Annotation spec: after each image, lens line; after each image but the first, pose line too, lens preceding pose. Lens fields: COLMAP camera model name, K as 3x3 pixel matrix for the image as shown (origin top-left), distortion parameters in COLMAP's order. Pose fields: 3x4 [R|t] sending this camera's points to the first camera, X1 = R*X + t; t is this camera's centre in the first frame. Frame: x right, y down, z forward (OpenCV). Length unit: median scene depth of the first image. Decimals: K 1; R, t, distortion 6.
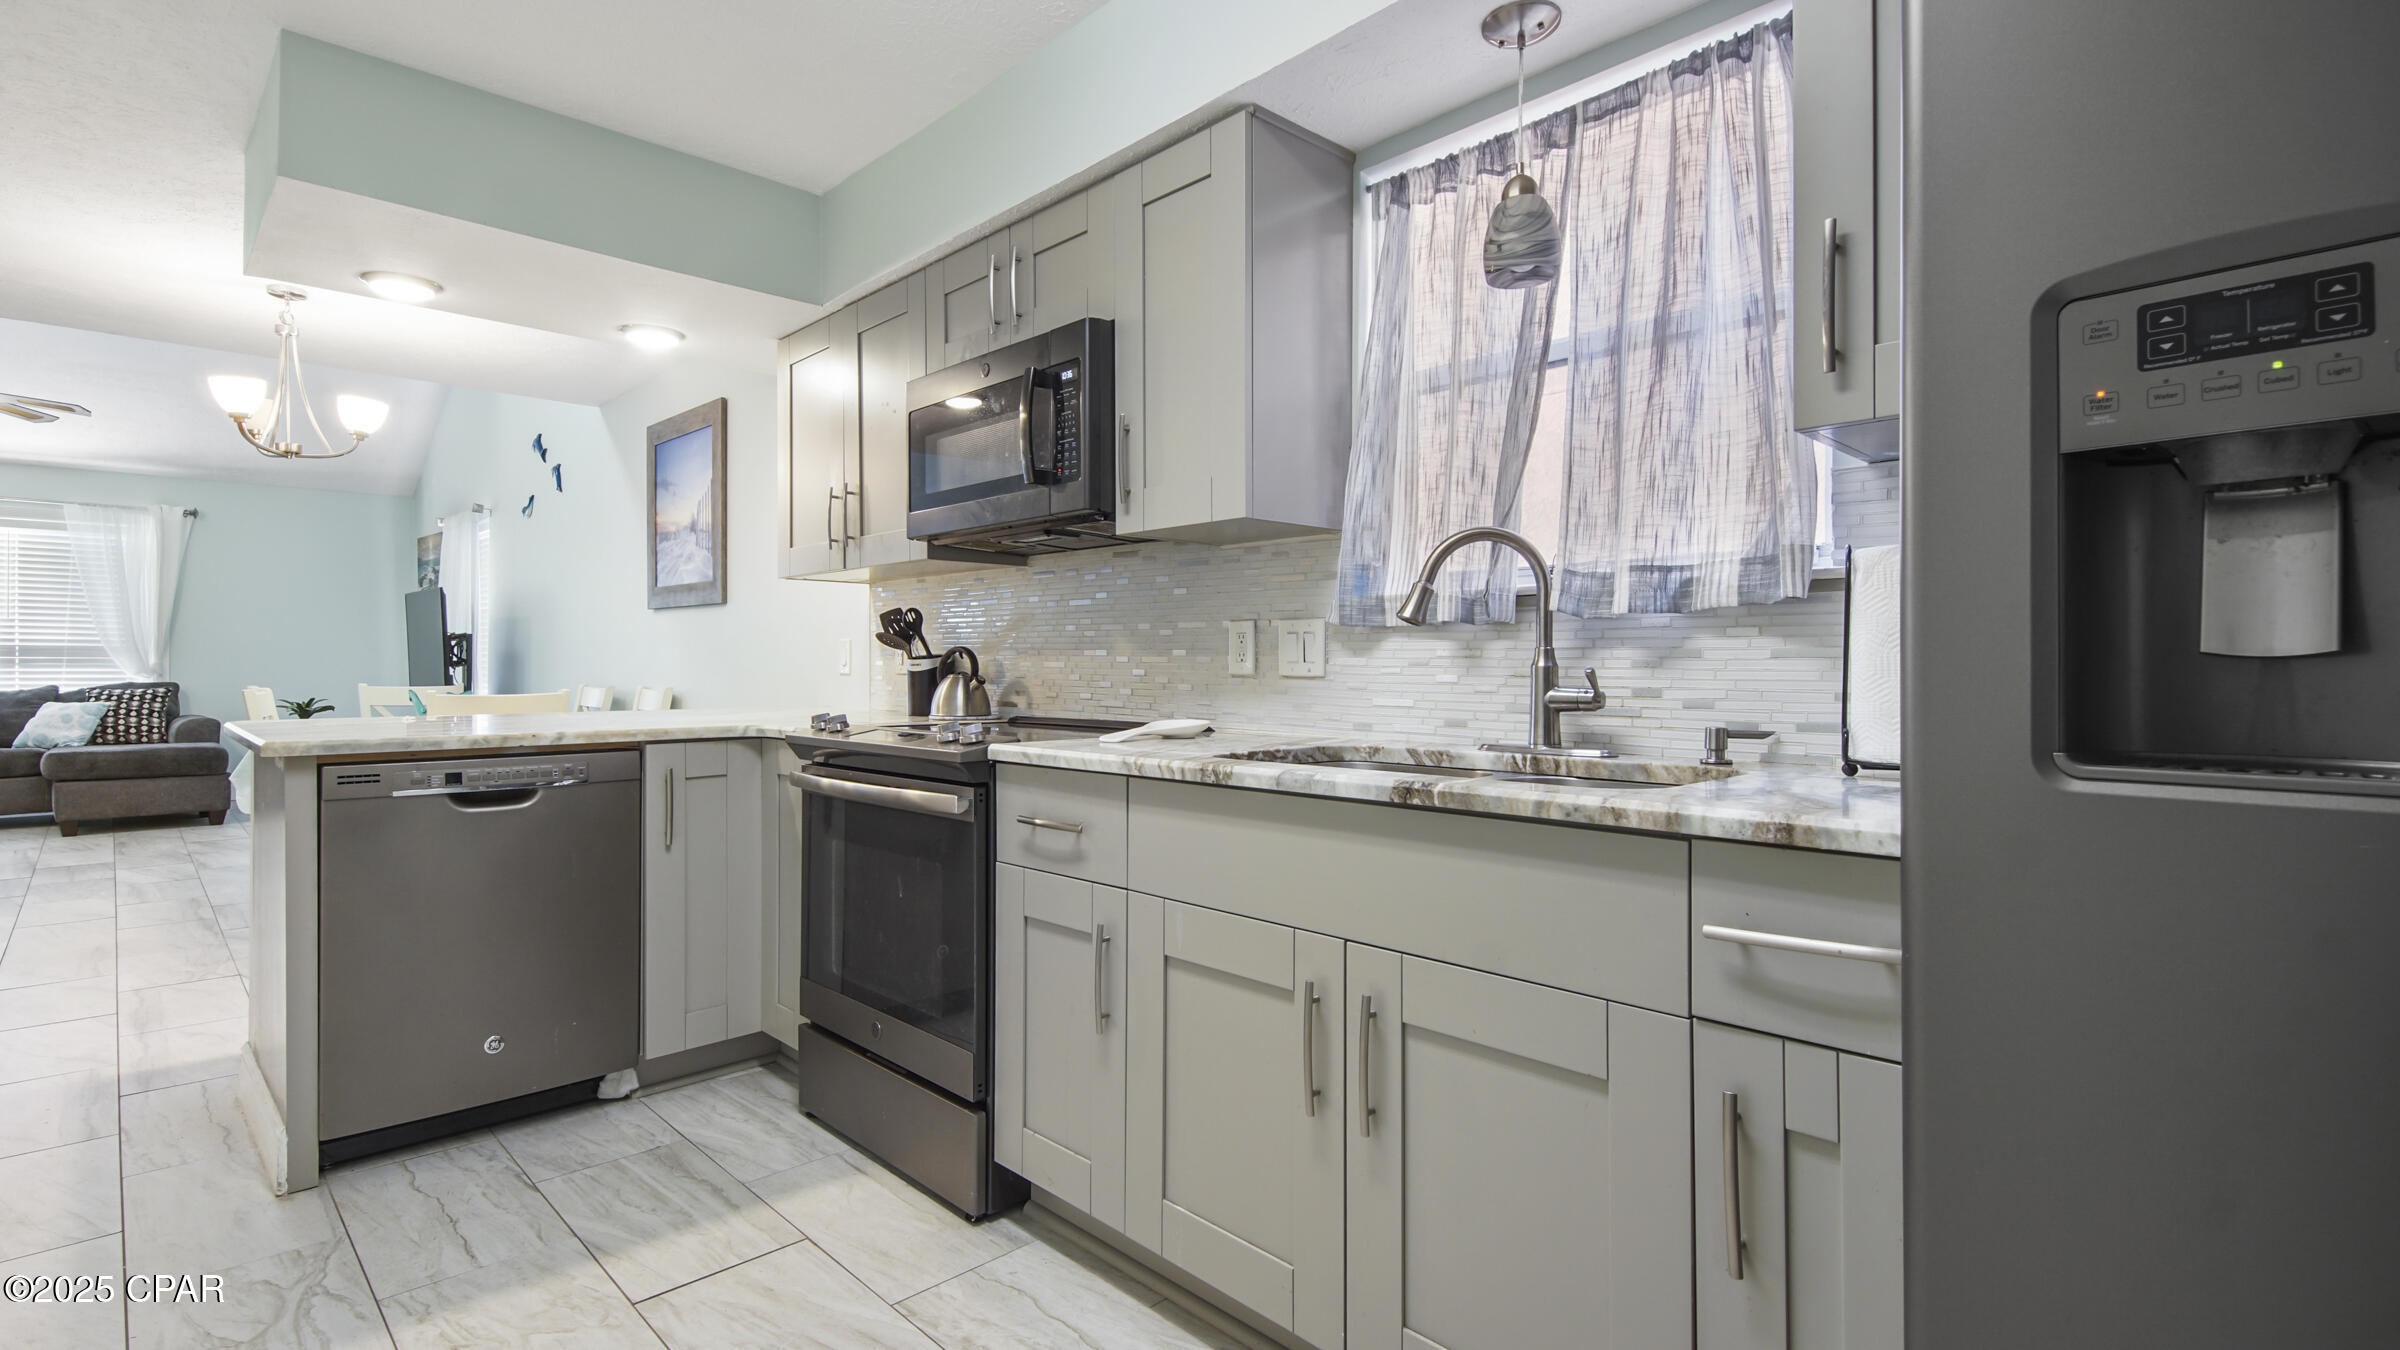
lens RADIAL K [[1108.5, 0, 1194.3], [0, 1108.5, 667.8], [0, 0, 1]] dist [0.041645, -0.023692]
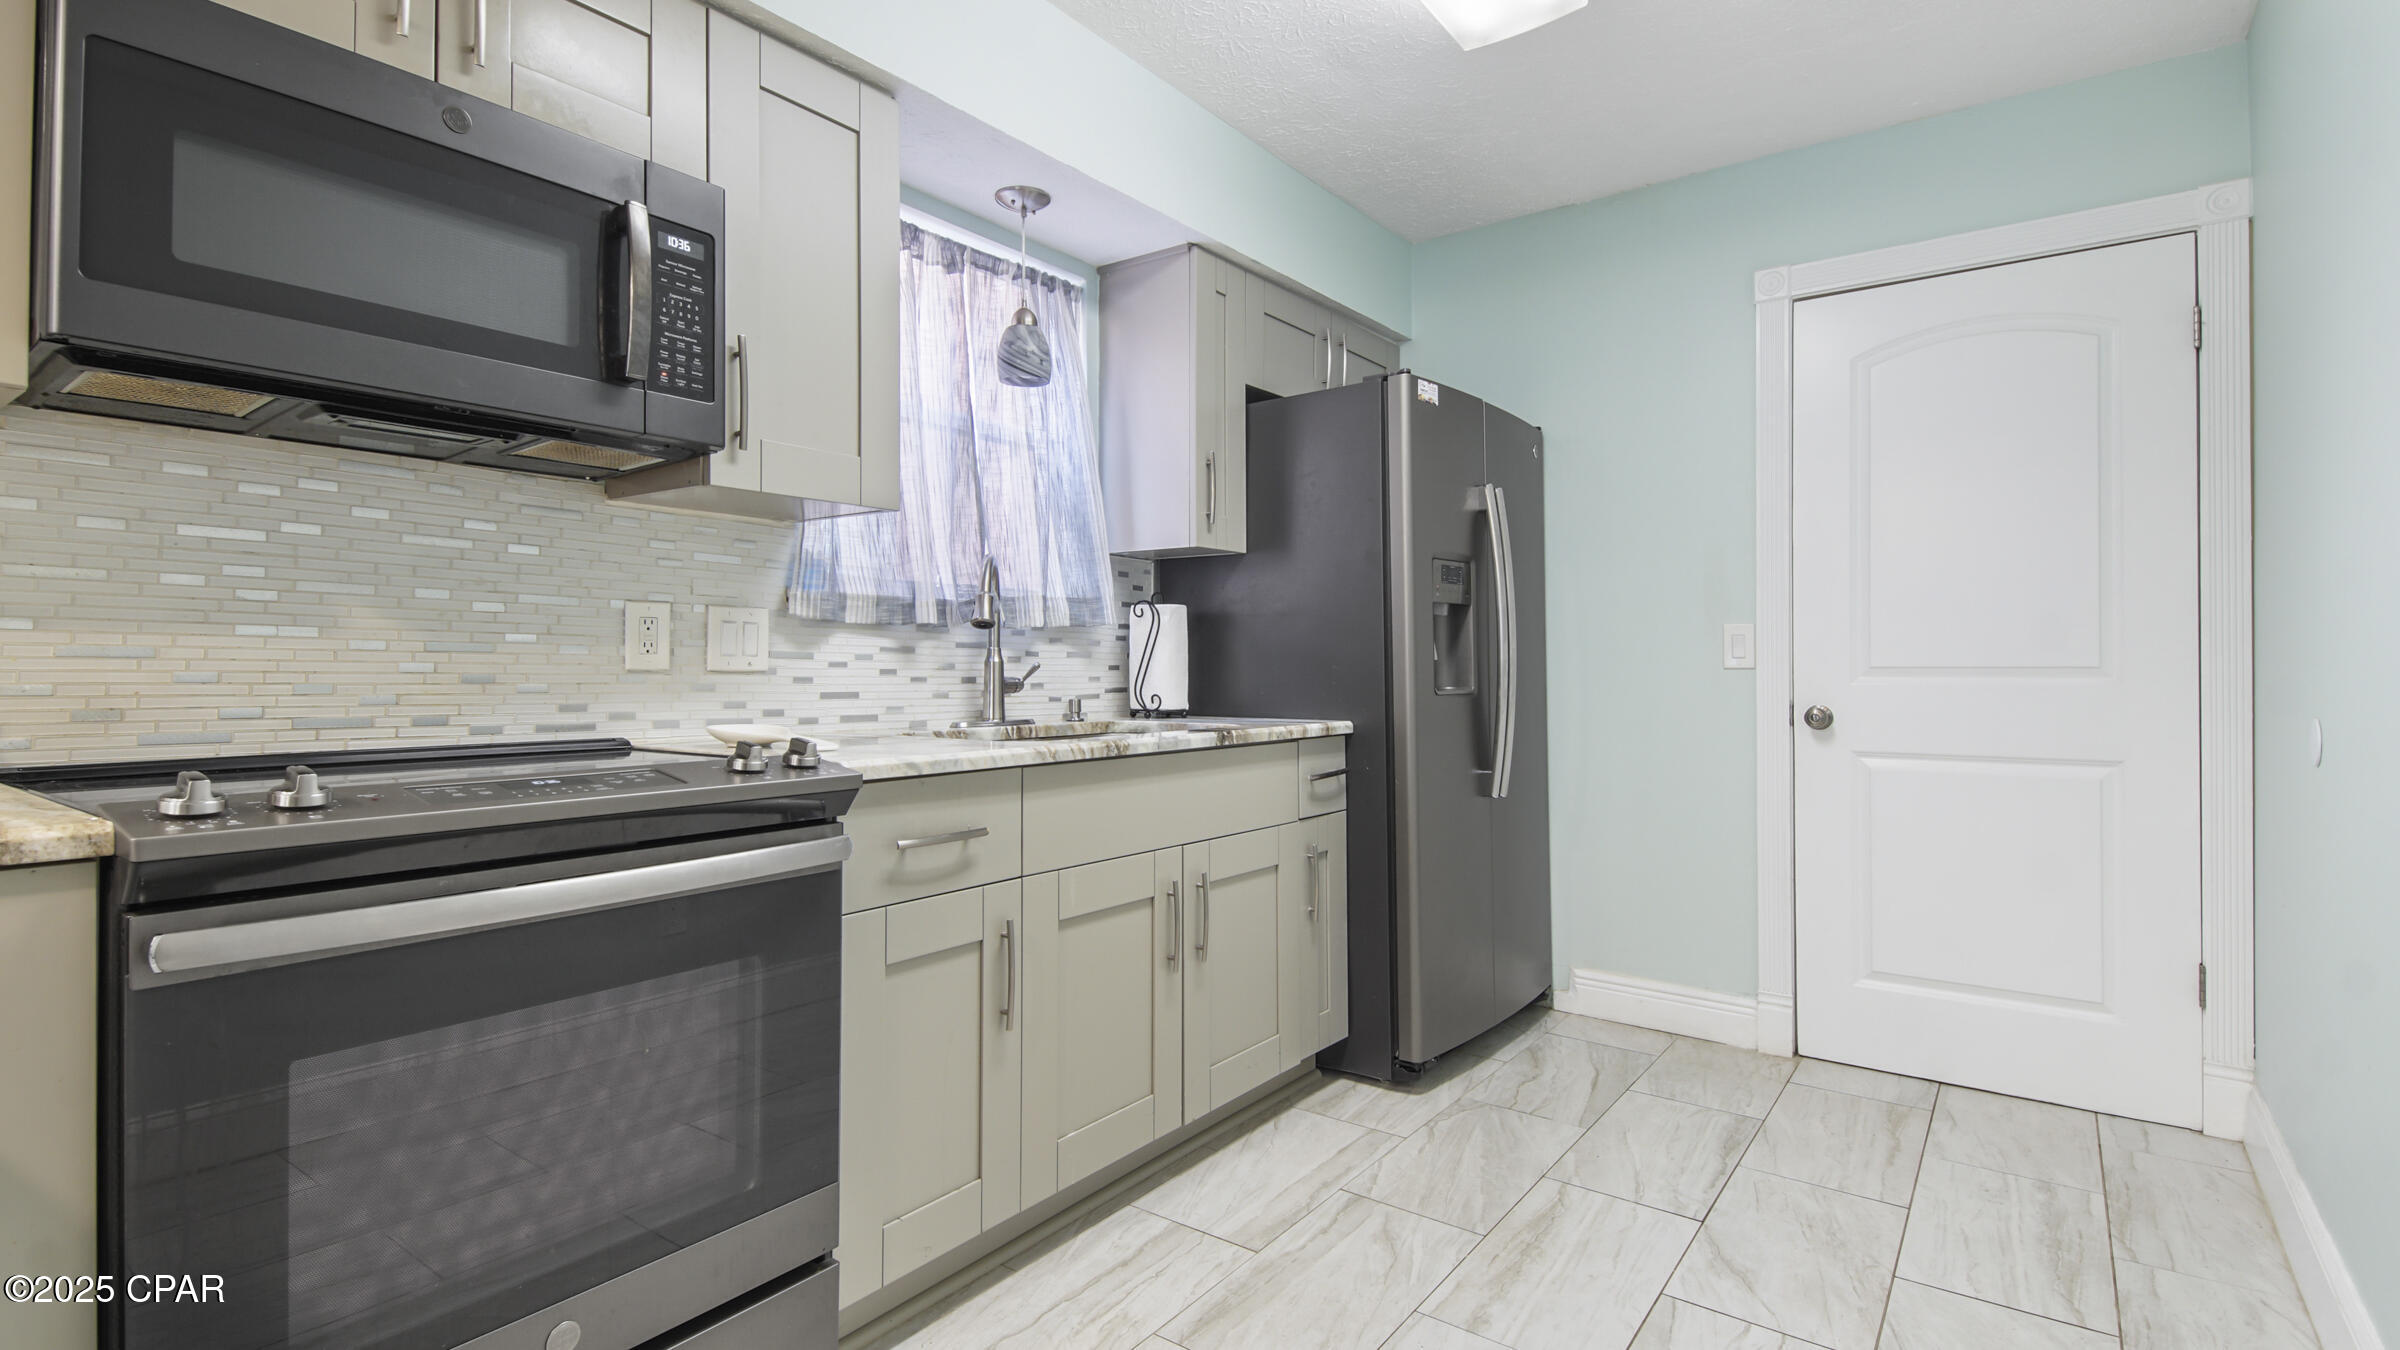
lens RADIAL K [[1108.5, 0, 1194.3], [0, 1108.5, 667.8], [0, 0, 1]] dist [0.041645, -0.023692]
pose [[-0.156205, -0.002096, 0.987722, -1.030624], [-0.002547, 0.999995, 0.001720, 0.003079], [-0.987721, -0.002247, -0.156209, 0.936866]]
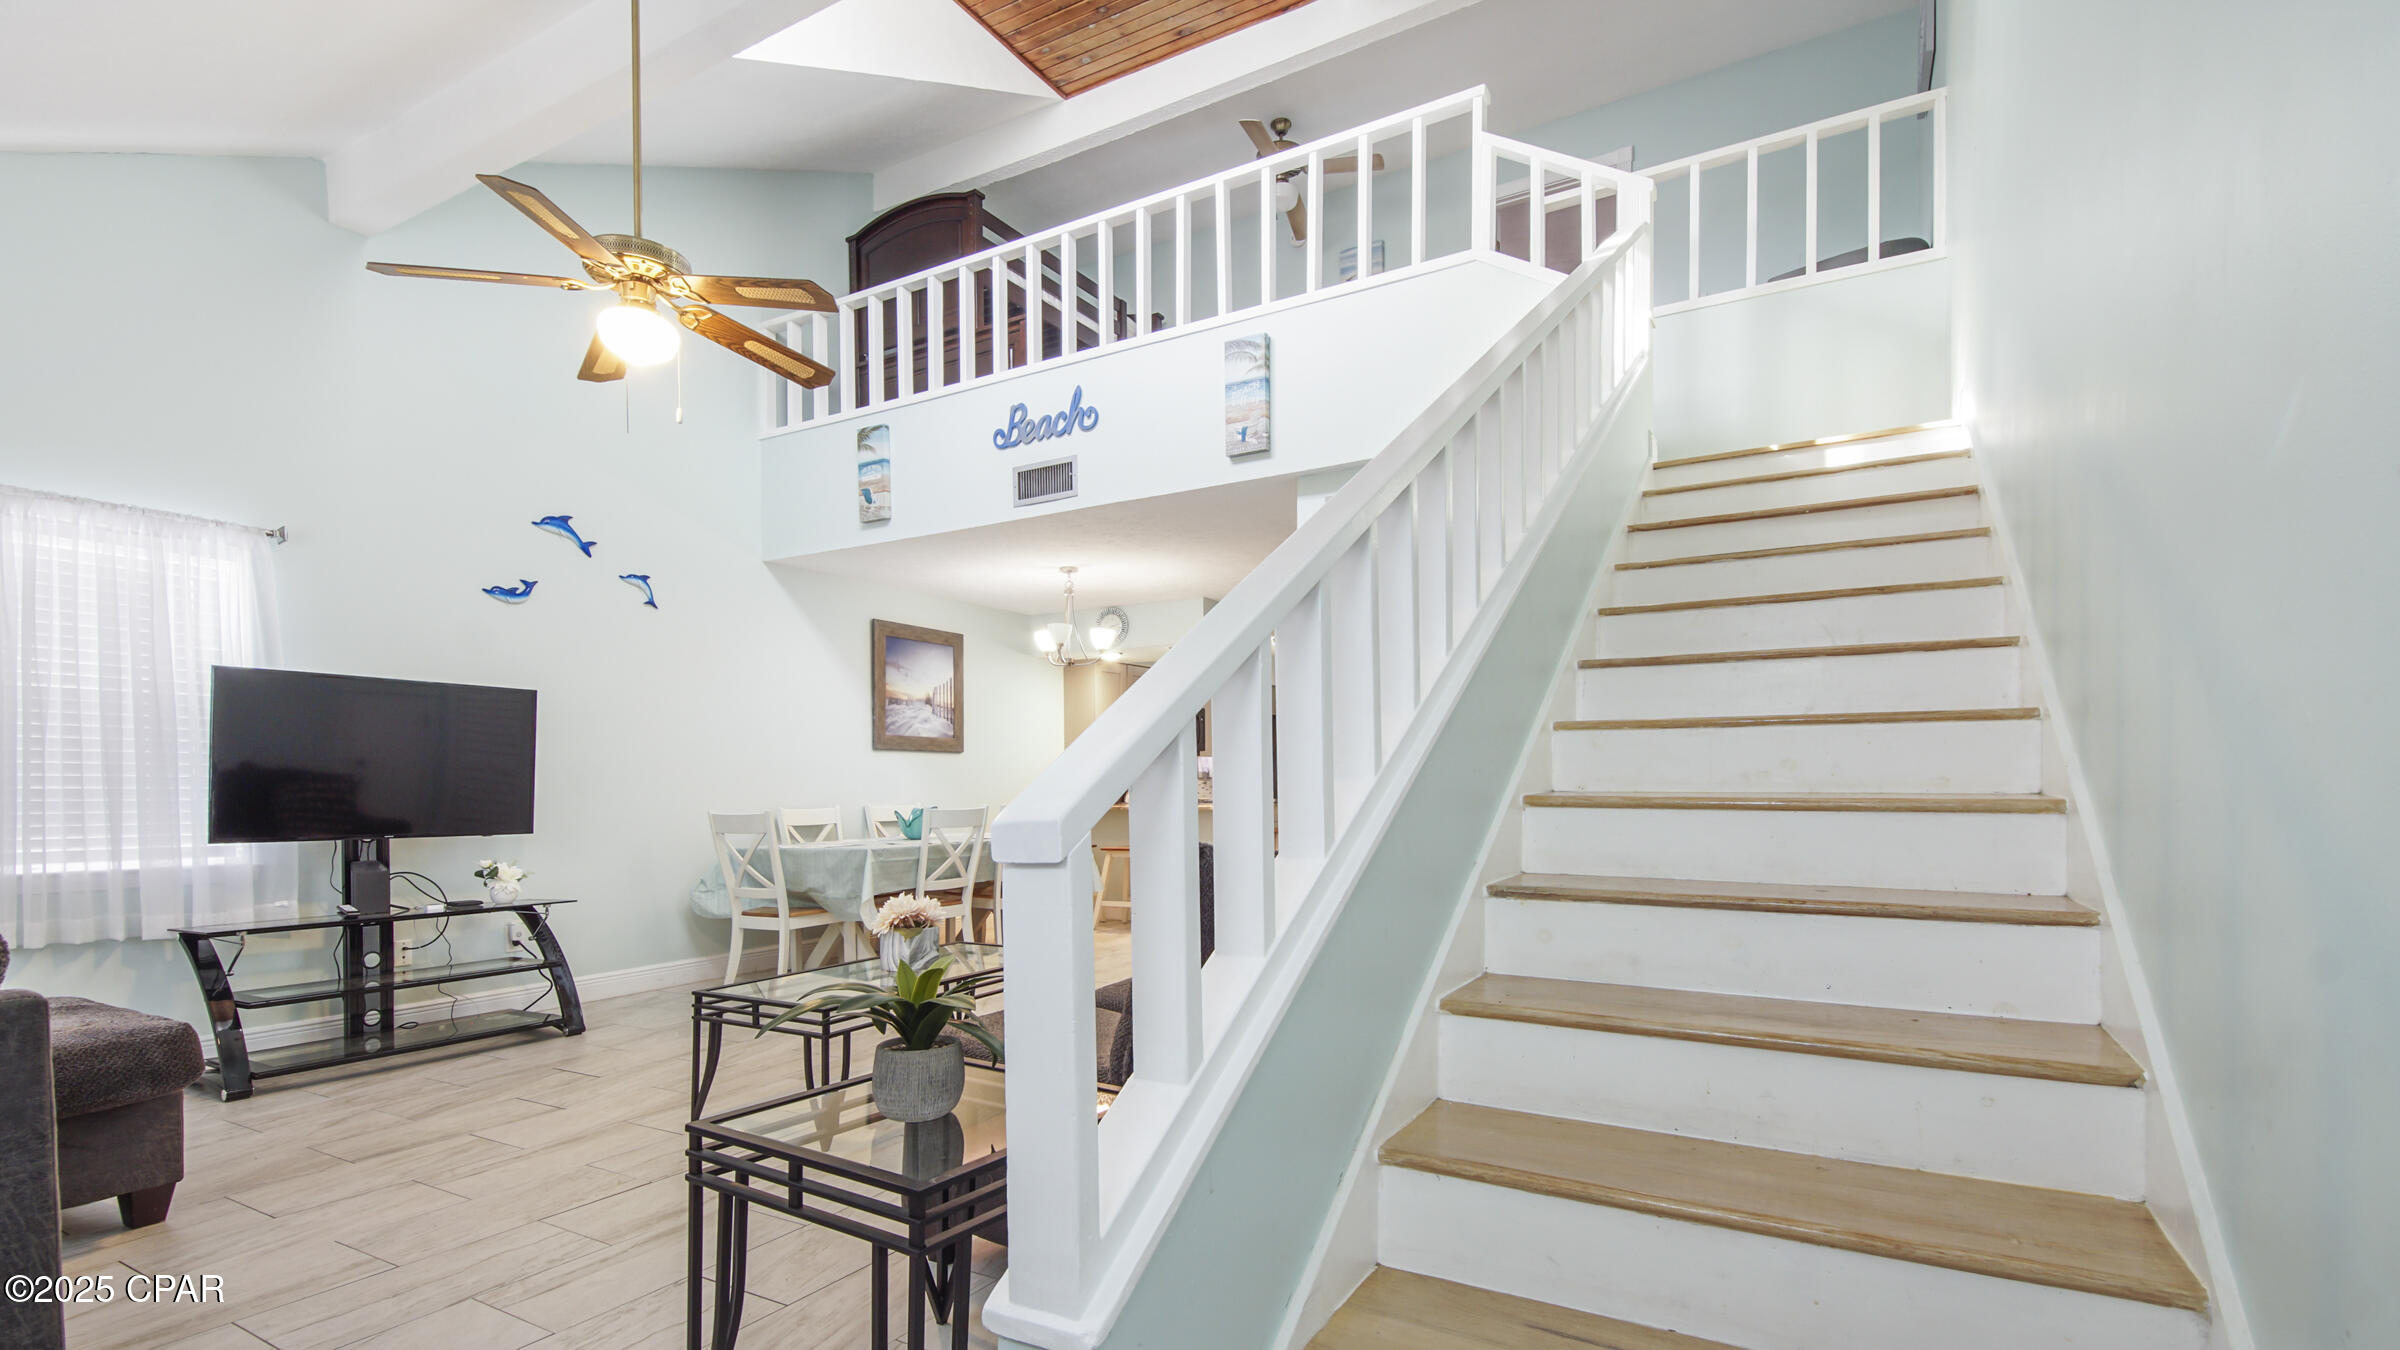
lens RADIAL K [[1066.7, 0, 1198.6], [0, 1066.7, 776.4], [0, 0, 1]] dist [0.038316, -0.026299]
pose [[-0.266930, 0.010928, 0.963654, -4.986993], [0.013675, 0.999878, -0.007551, -0.006214], [-0.963619, 0.011162, -0.267047, 2.568426]]
